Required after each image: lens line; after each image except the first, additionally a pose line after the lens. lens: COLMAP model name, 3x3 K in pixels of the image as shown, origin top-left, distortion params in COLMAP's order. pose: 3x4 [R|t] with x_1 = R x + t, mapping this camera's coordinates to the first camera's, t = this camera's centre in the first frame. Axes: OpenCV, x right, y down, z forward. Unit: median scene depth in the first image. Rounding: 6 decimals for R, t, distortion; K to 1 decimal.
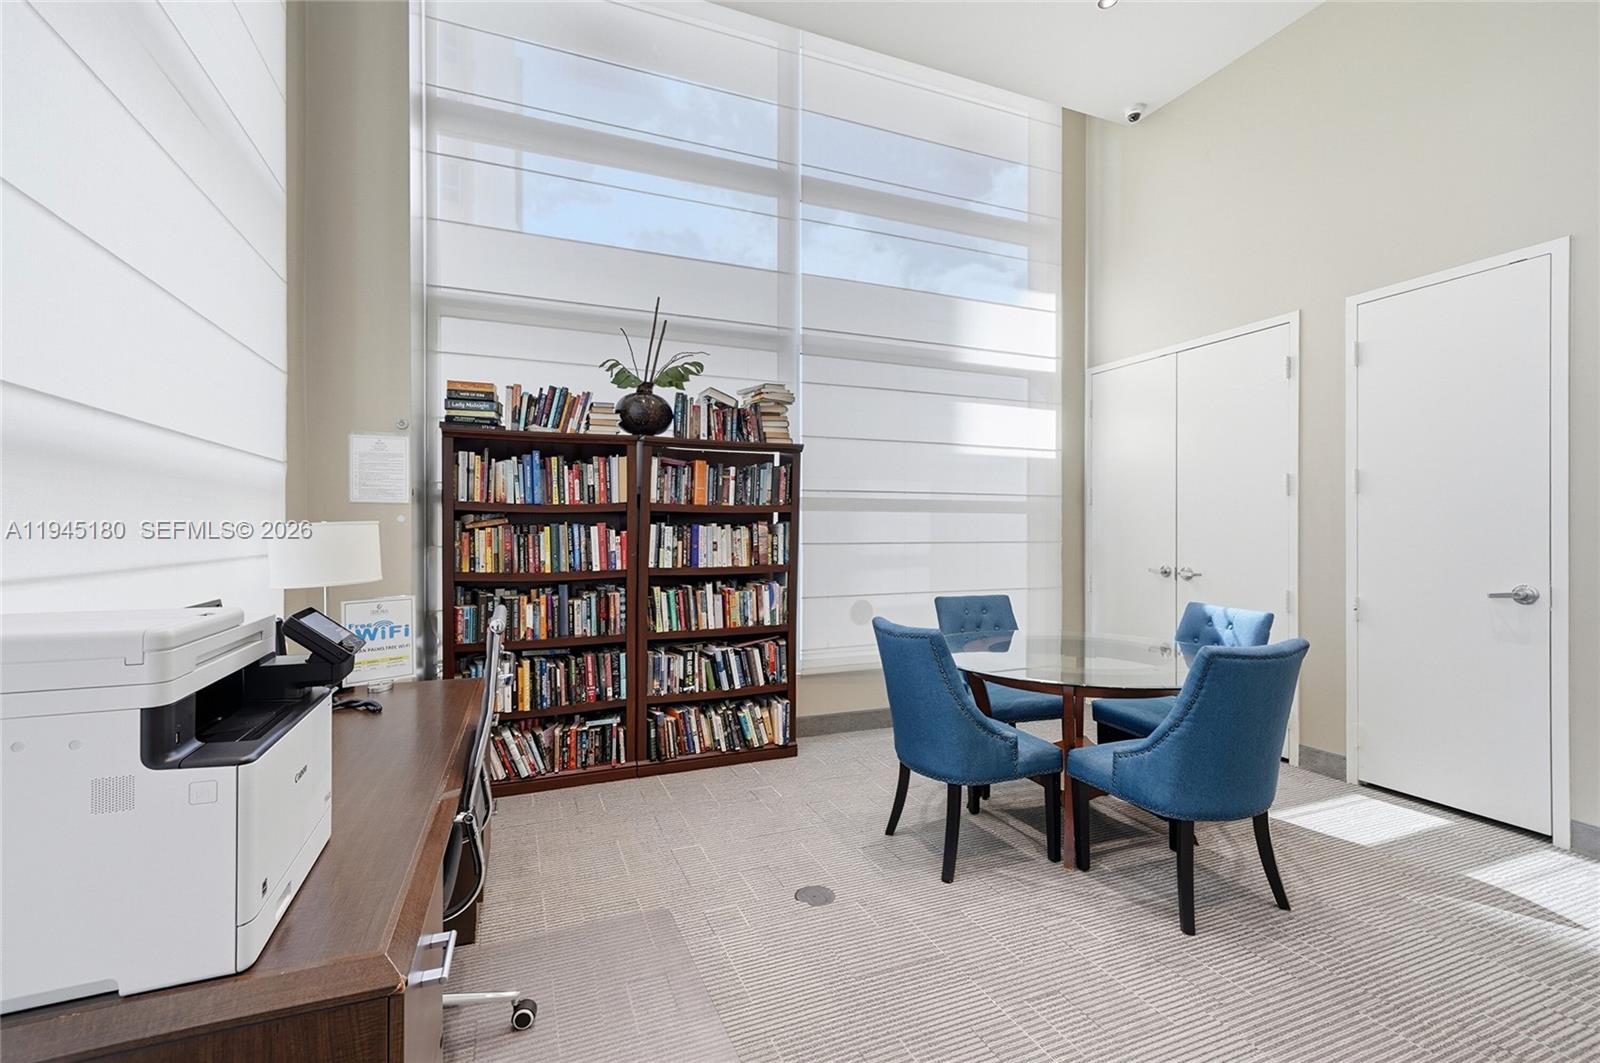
lens RADIAL K [[715.3, 0, 791.2], [0, 715.3, 532.8], [0, 0, 1]] dist [0.001962, 0.000190]
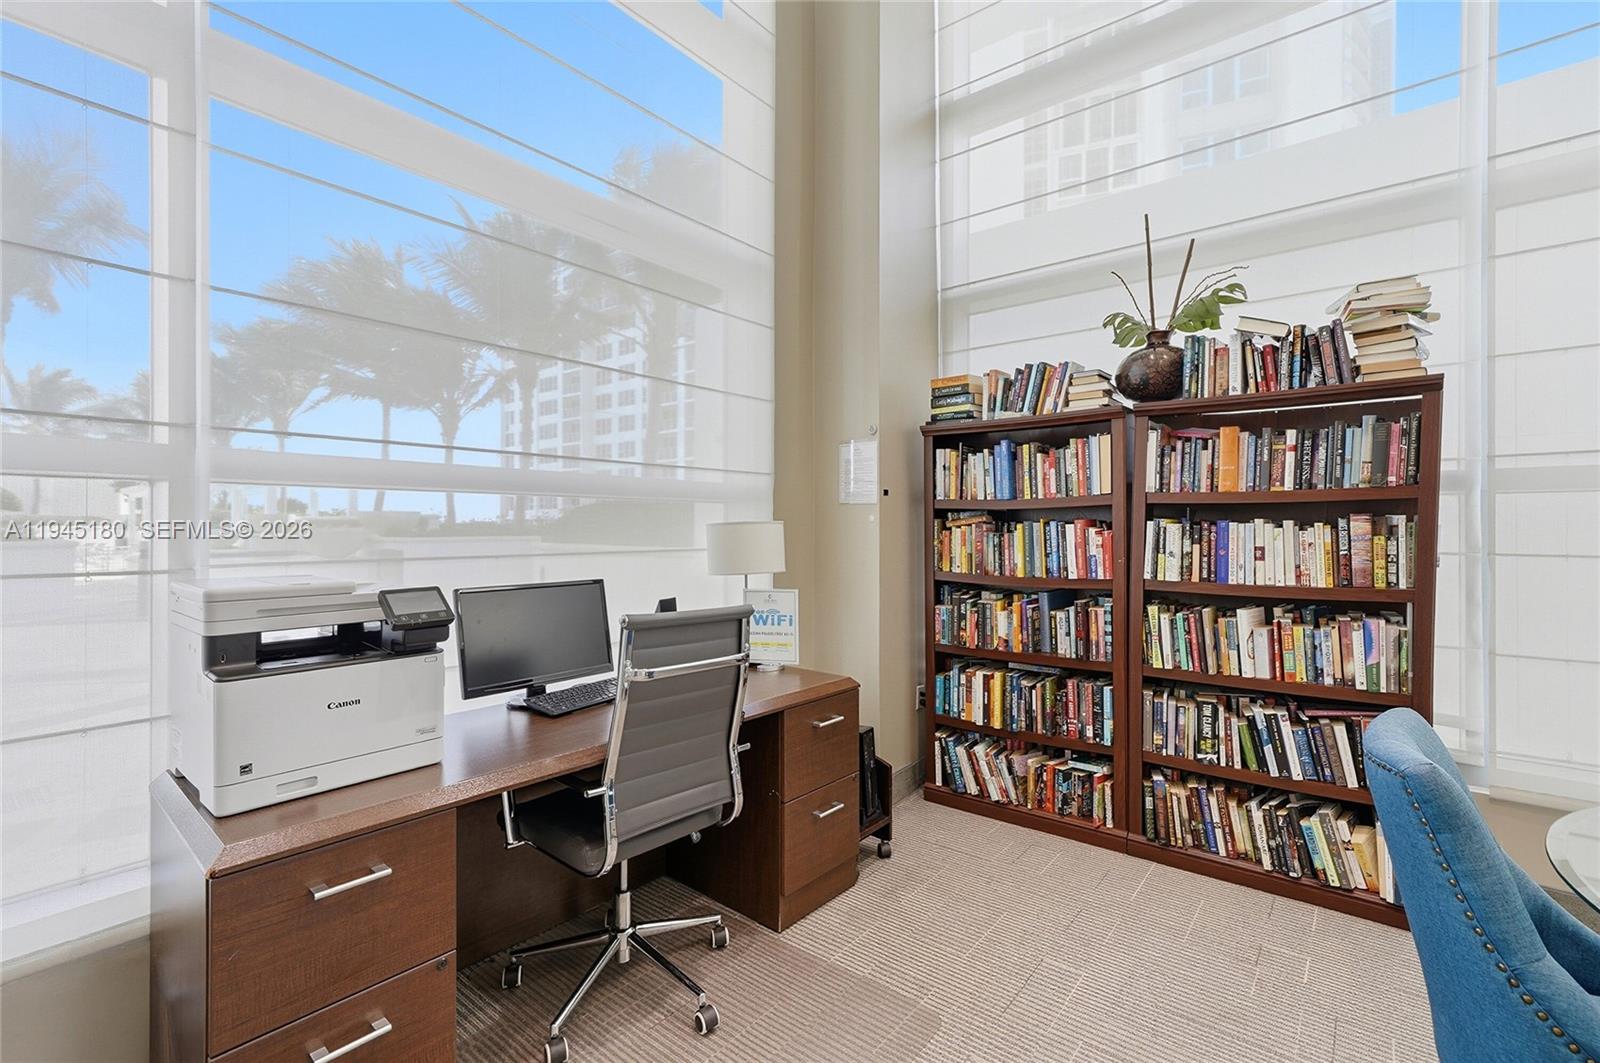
lens RADIAL K [[715.3, 0, 792.2], [0, 715.3, 524.2], [0, 0, 1]] dist [0.001962, 0.000190]
pose [[0.474304, -0.003159, -0.880355, 0.284535], [-0.003485, 0.999979, -0.005465, -0.003294], [0.880354, 0.005661, 0.474283, 0.319291]]
